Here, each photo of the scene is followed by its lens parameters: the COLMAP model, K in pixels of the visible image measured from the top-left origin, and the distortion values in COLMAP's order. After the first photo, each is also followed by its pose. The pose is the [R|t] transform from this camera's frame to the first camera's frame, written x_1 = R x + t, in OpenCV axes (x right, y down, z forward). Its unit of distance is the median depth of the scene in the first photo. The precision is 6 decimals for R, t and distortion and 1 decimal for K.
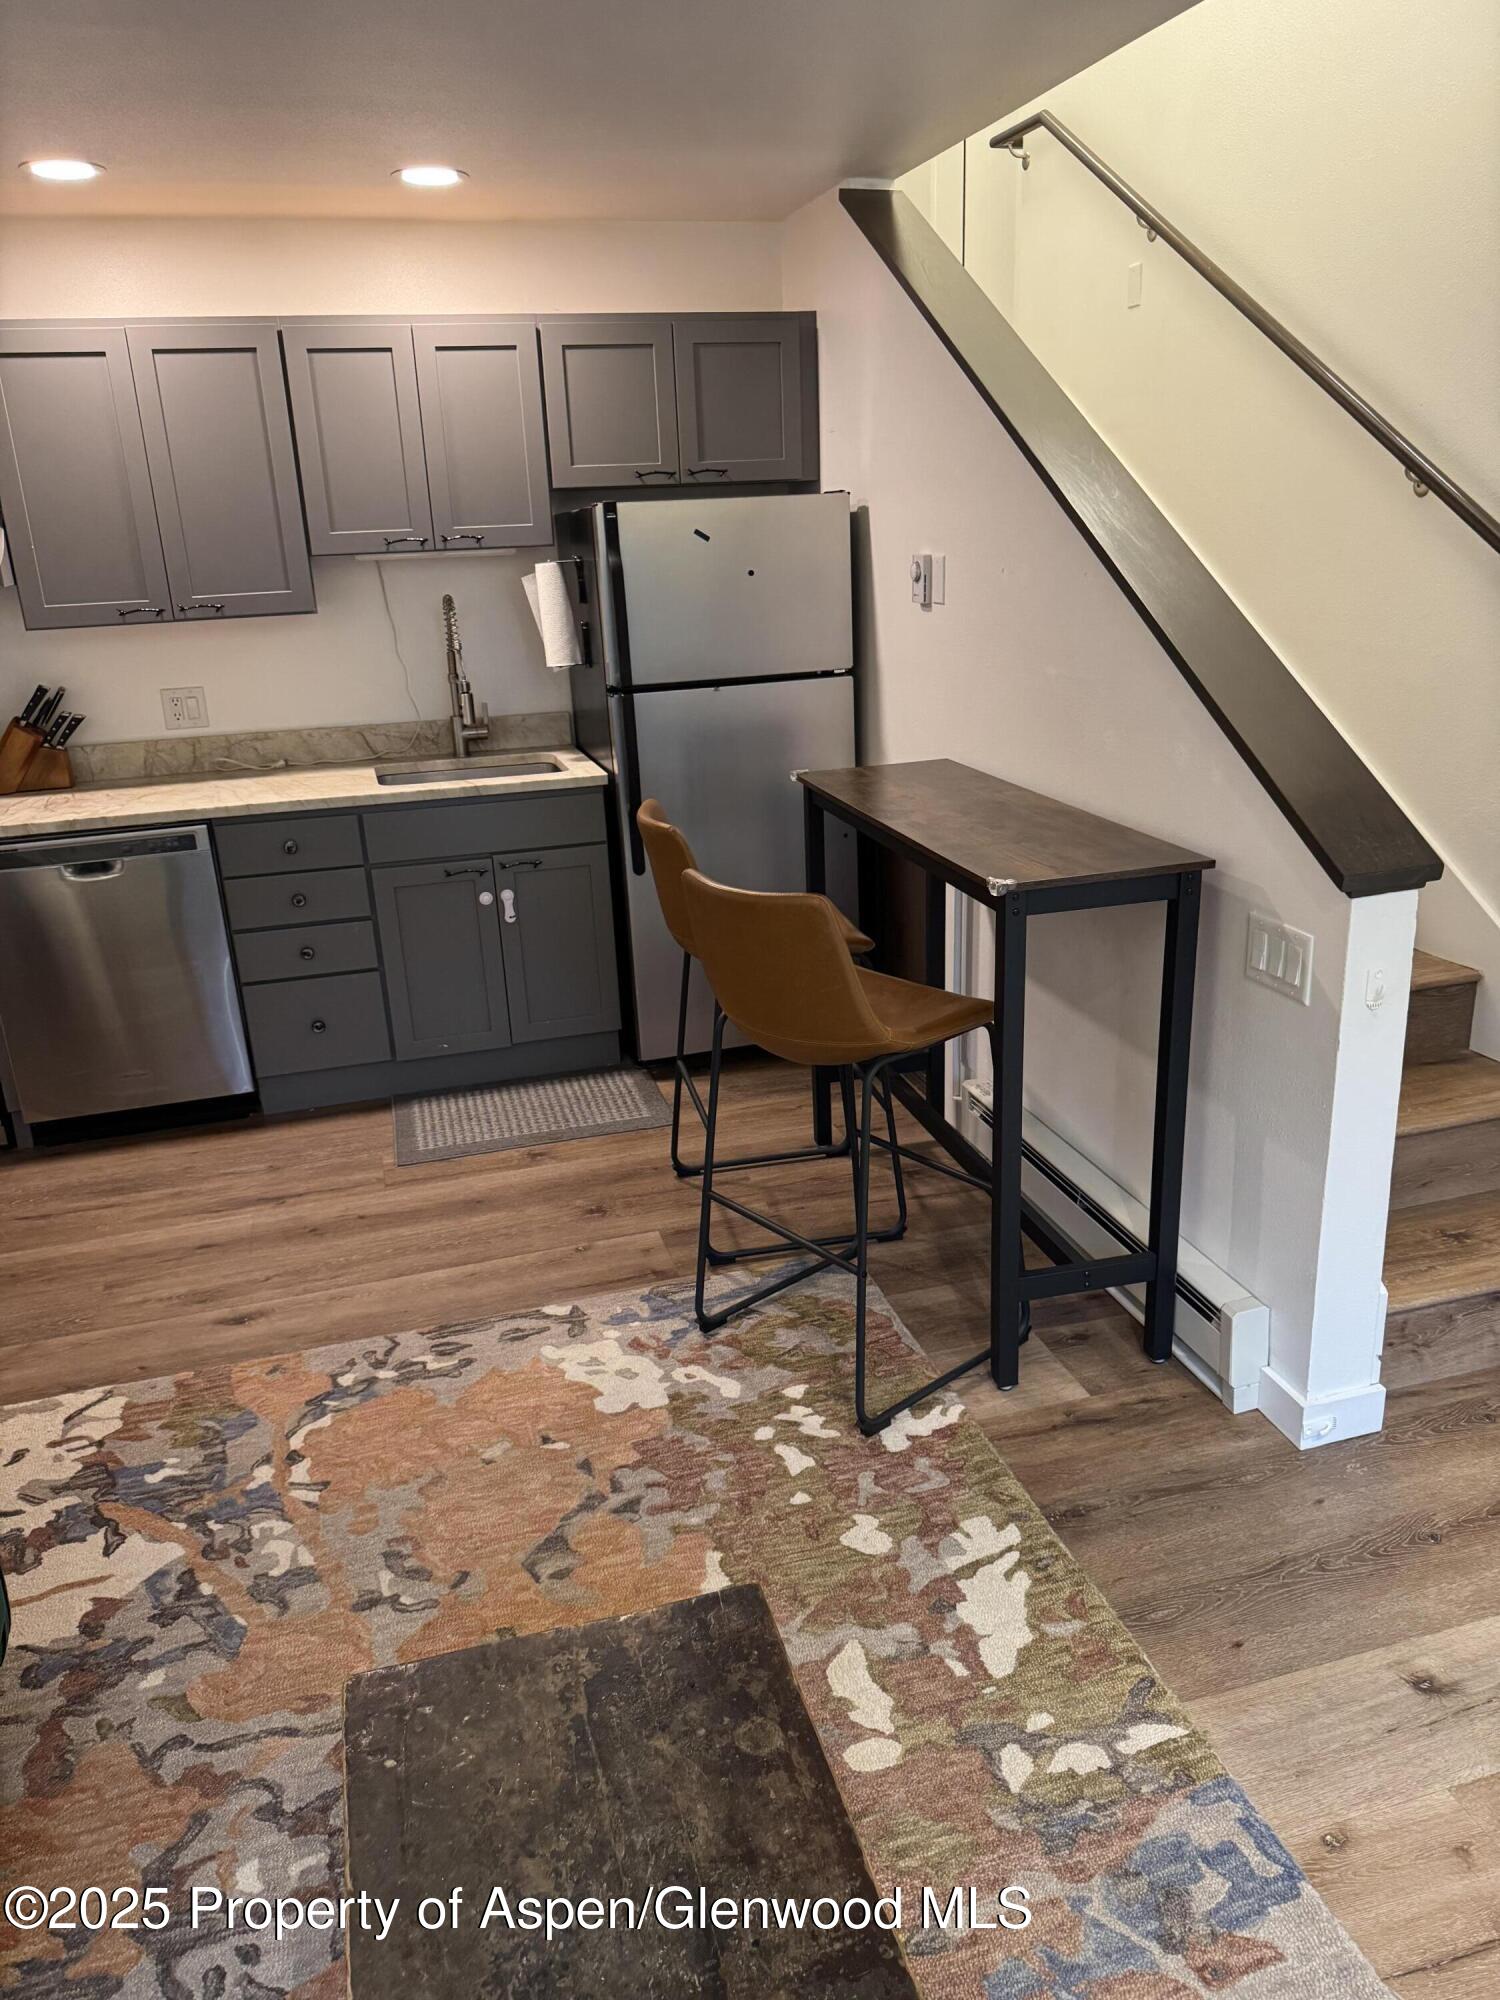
lens RADIAL K [[1420.5, 0, 738.9], [0, 1420.5, 999.6], [0, 0, 1]] dist [0.027337, -0.036412]
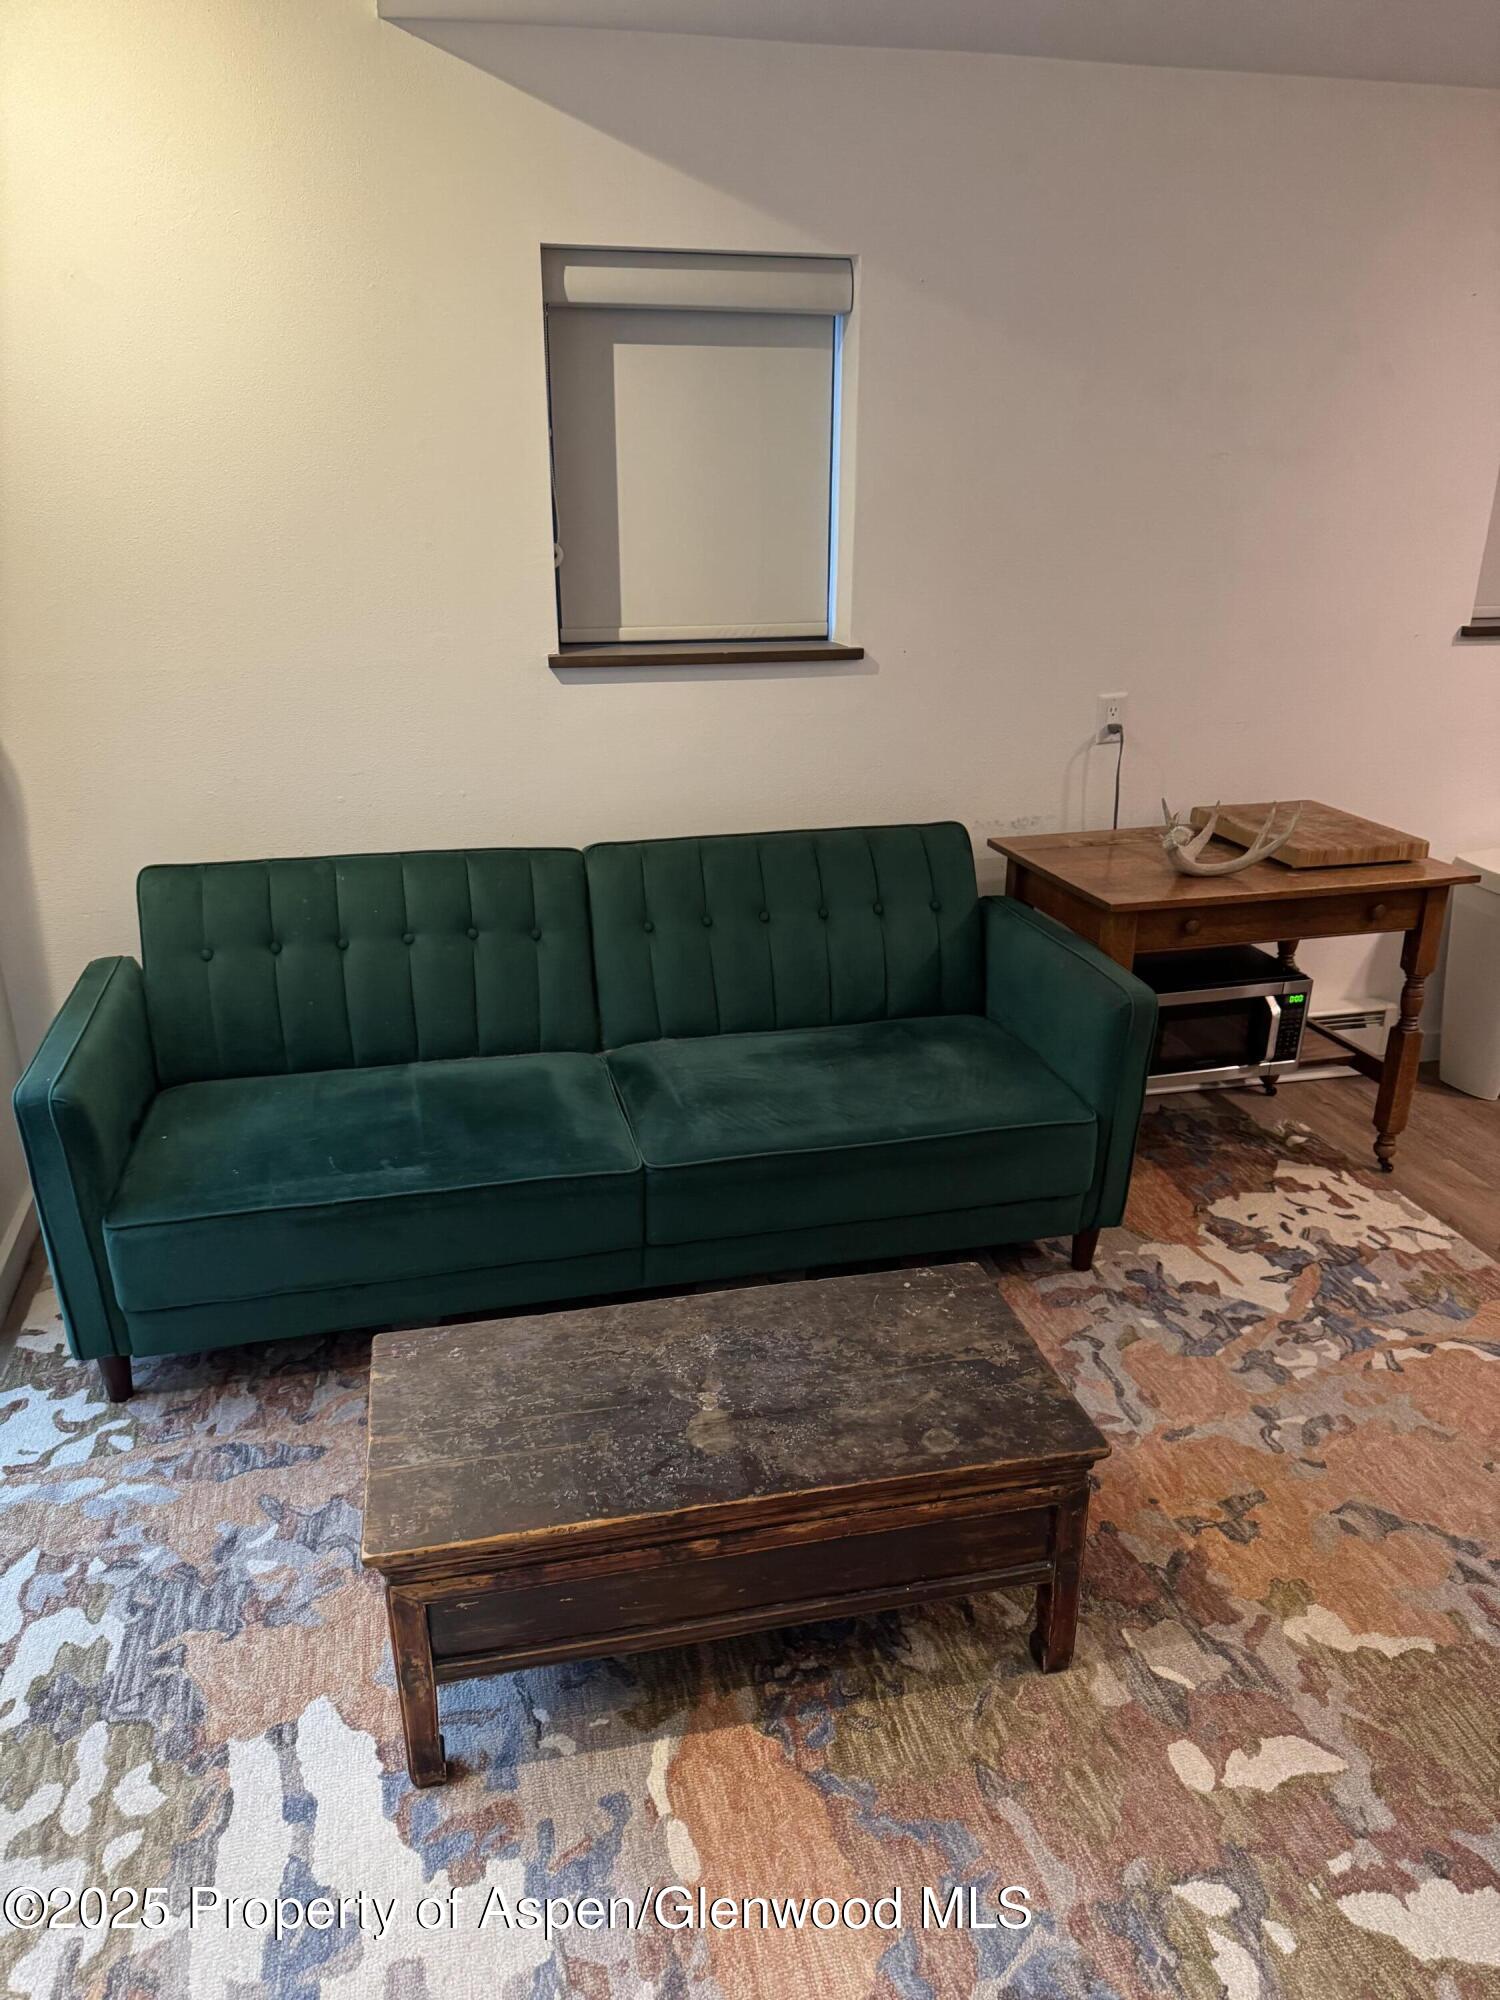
lens RADIAL K [[1420.5, 0, 738.9], [0, 1420.5, 999.6], [0, 0, 1]] dist [0.027337, -0.036412]
pose [[-0.049354, 0.385516, -0.921380, 0.652638], [-0.325360, 0.865980, 0.379763, -0.156588], [0.944301, 0.318523, 0.082692, 0.373619]]
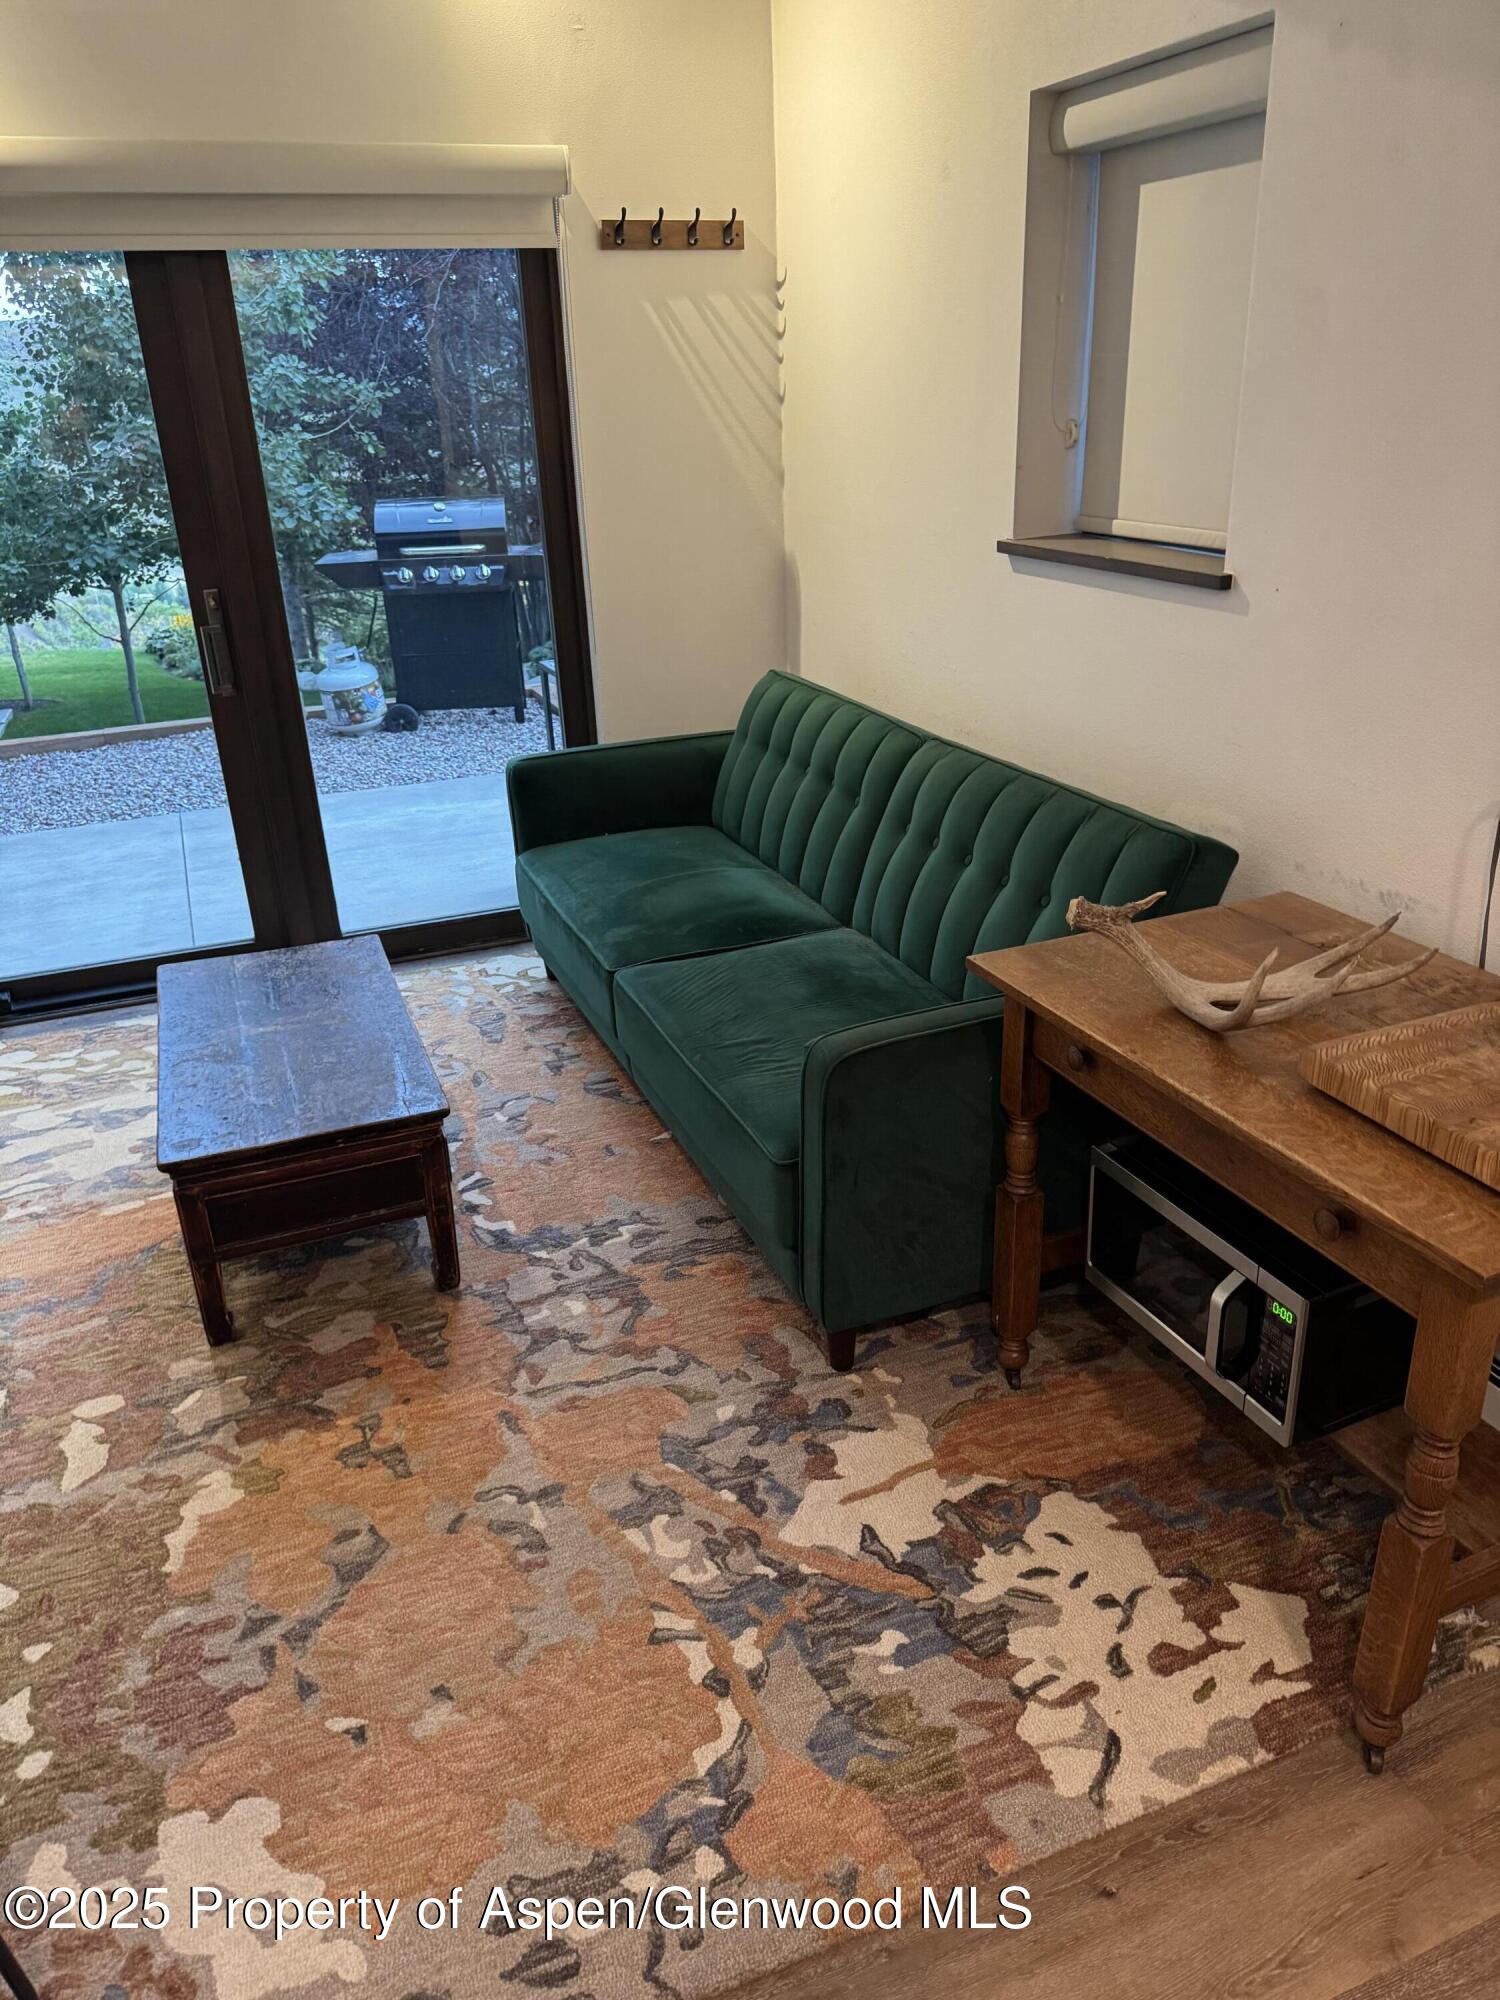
lens RADIAL K [[1398.6, 0, 751.2], [0, 1398.6, 1005.5], [0, 0, 1]] dist [0.072550, -0.112615]
pose [[-0.991815, 0.109462, -0.065741, -0.347769], [0.034986, 0.728128, 0.684548, -0.449188], [0.122800, 0.676644, -0.725998, 1.403178]]
